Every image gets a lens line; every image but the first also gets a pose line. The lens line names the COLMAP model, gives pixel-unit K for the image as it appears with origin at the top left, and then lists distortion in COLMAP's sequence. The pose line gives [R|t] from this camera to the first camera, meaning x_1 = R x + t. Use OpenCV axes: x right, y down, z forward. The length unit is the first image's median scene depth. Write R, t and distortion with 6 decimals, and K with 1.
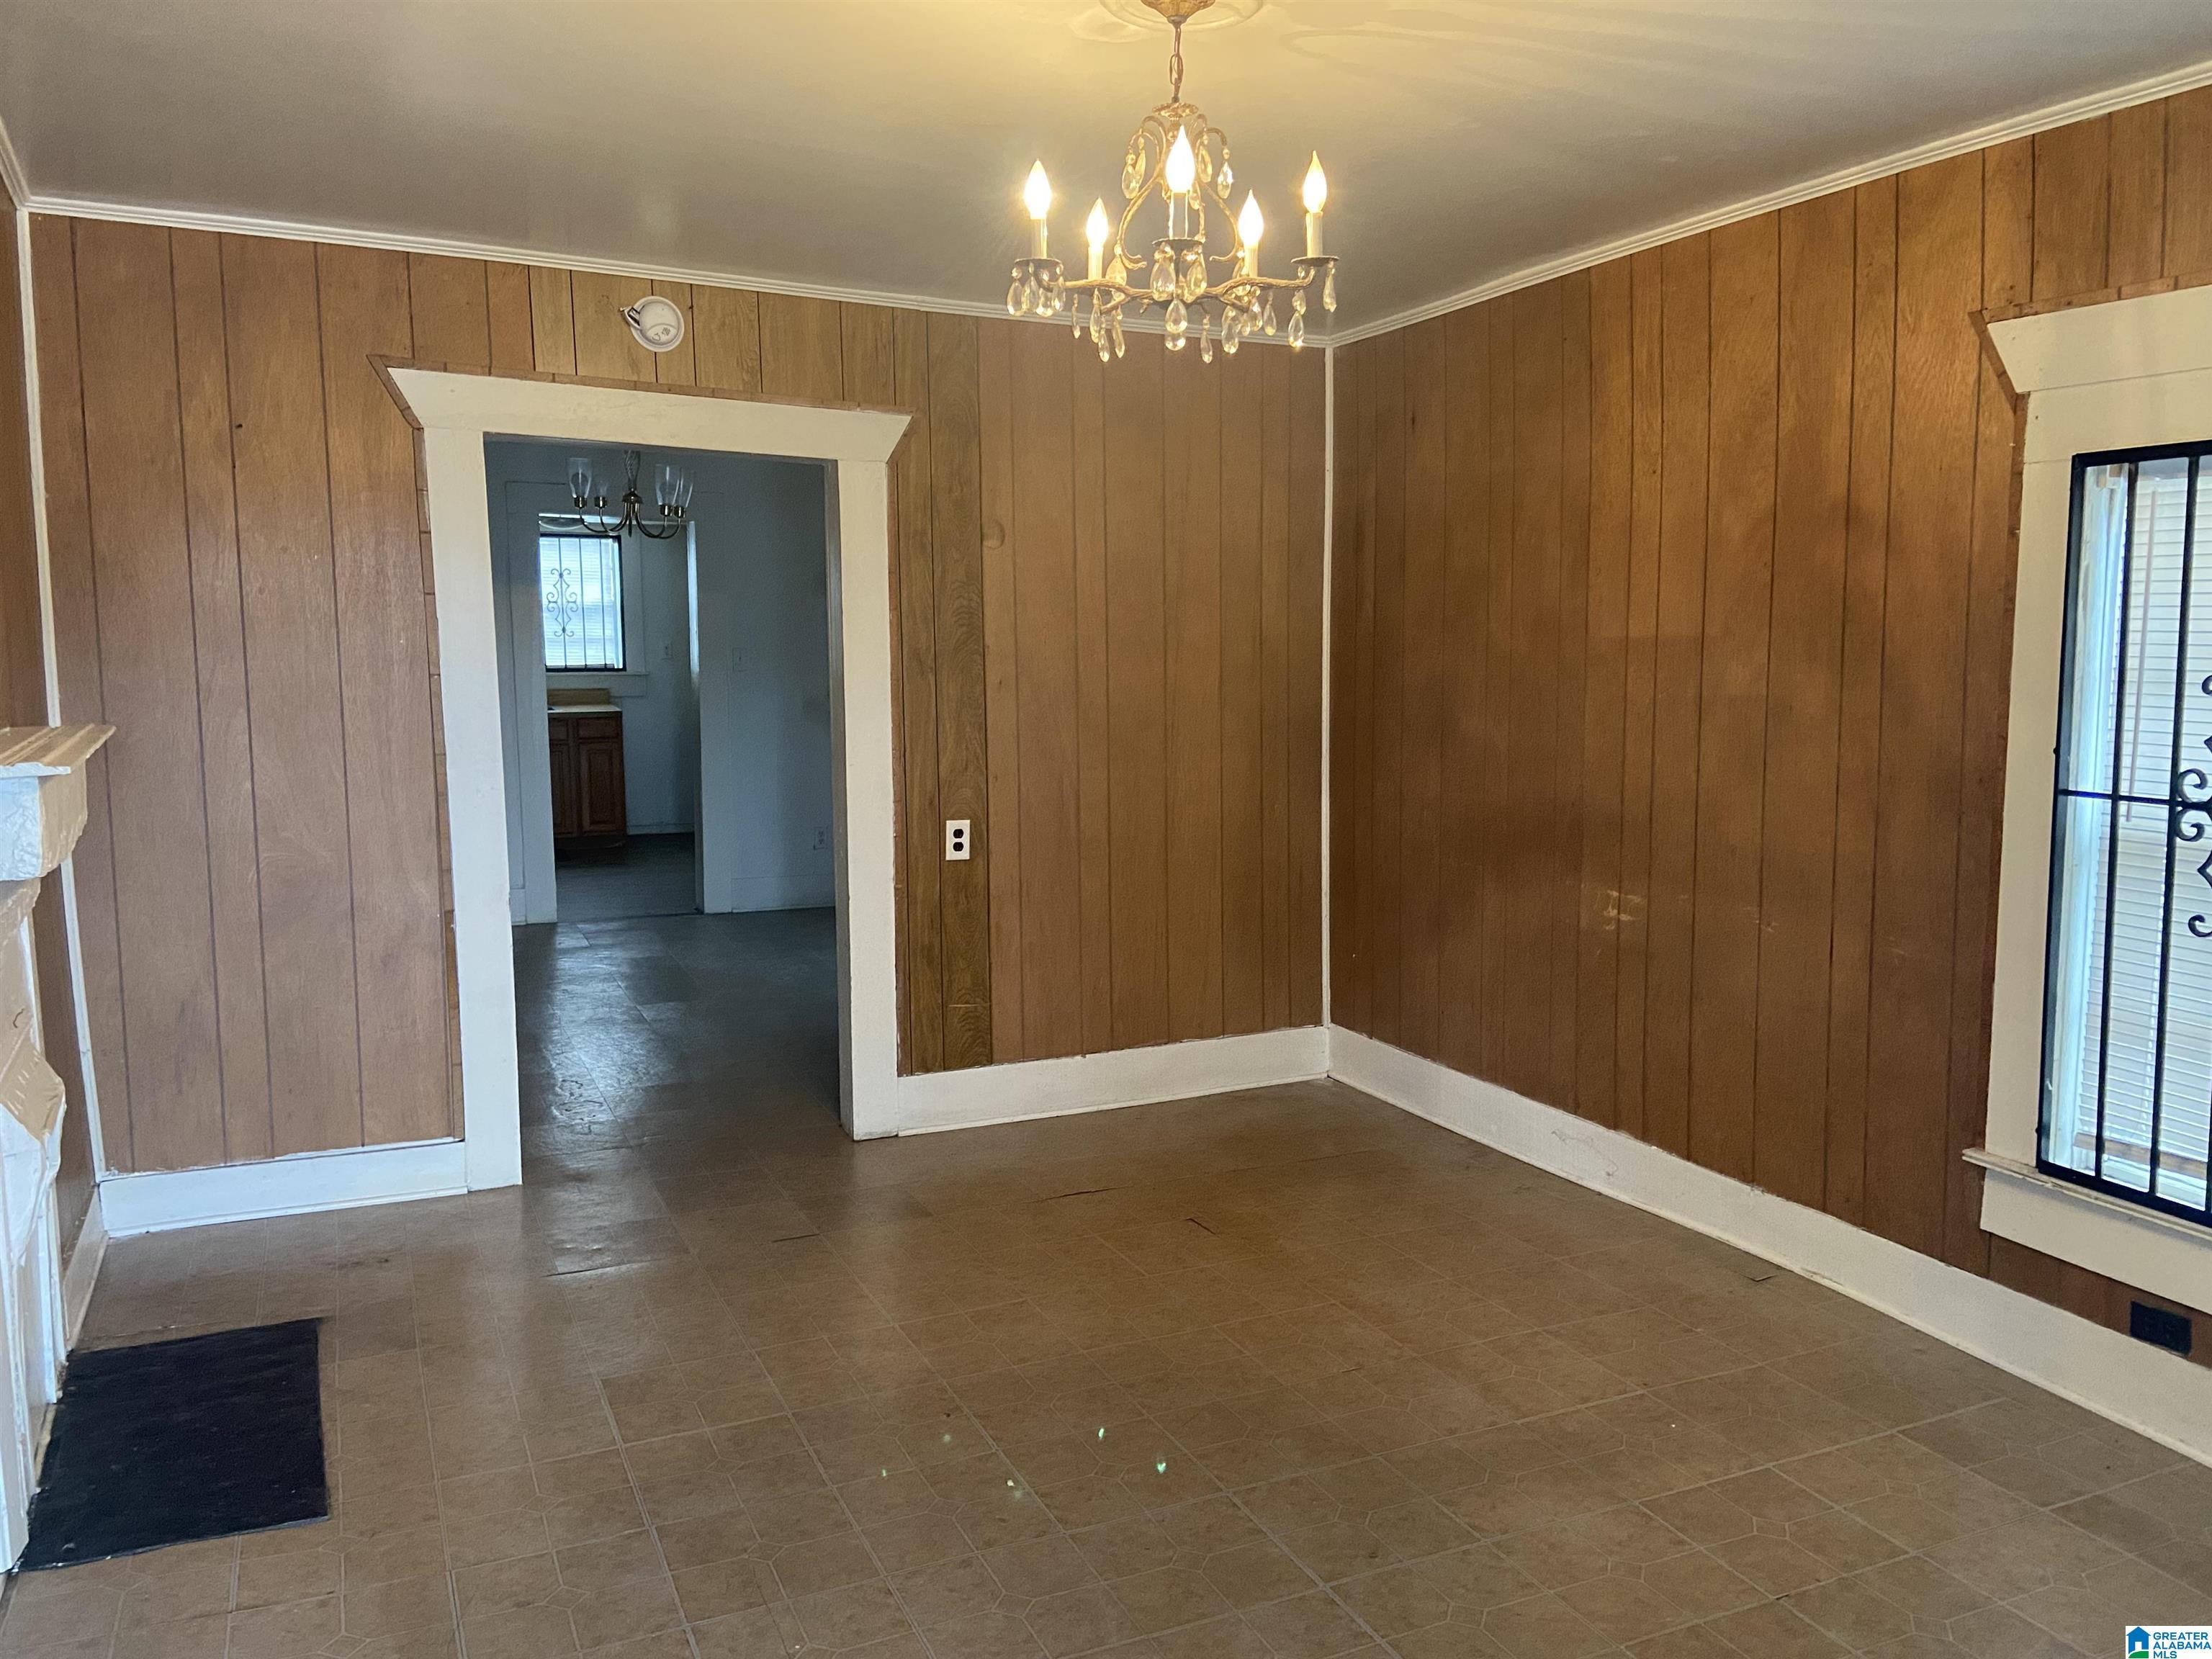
lens RADIAL K [[1669.0, 0, 1096.5], [0, 1669.0, 820.8], [0, 0, 1]] dist [0.141548, -0.167574]
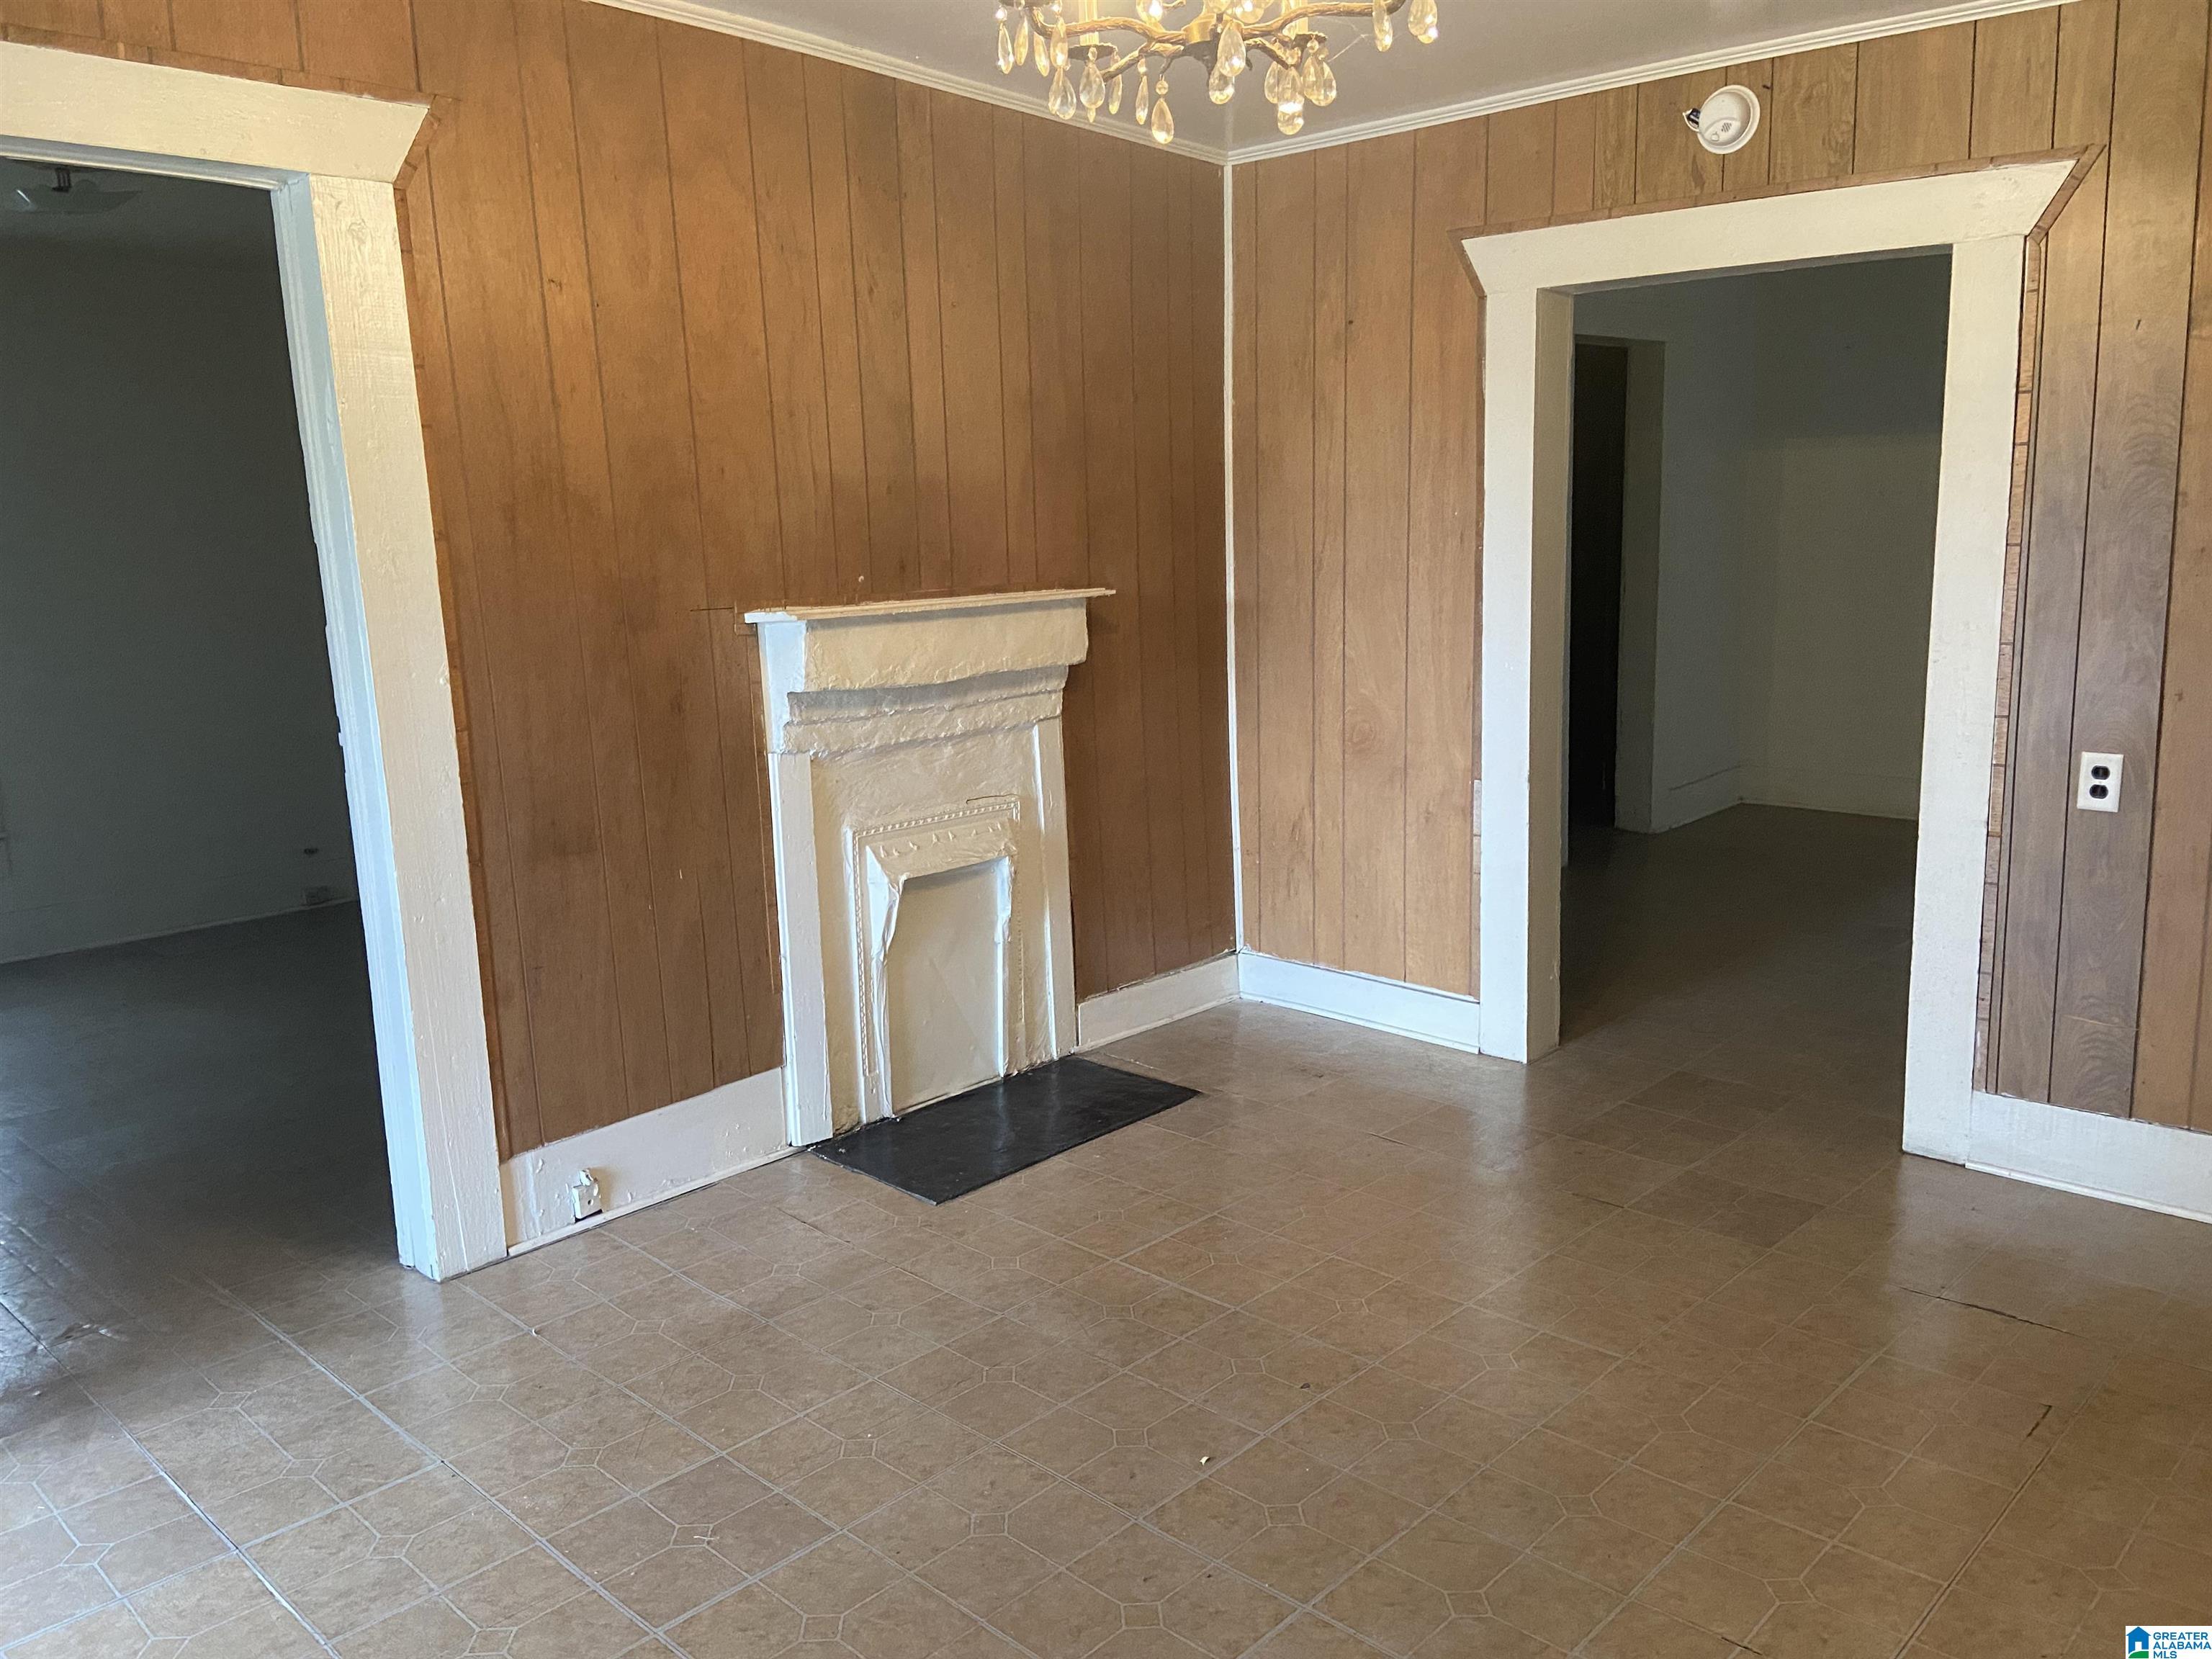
lens RADIAL K [[1669.0, 0, 1096.5], [0, 1669.0, 820.8], [0, 0, 1]] dist [0.141548, -0.167574]
pose [[0.373413, 0.150943, -0.915303, 0.456763], [-0.079912, 0.988240, 0.130370, -0.035125], [0.924217, 0.024462, 0.381084, 0.396131]]
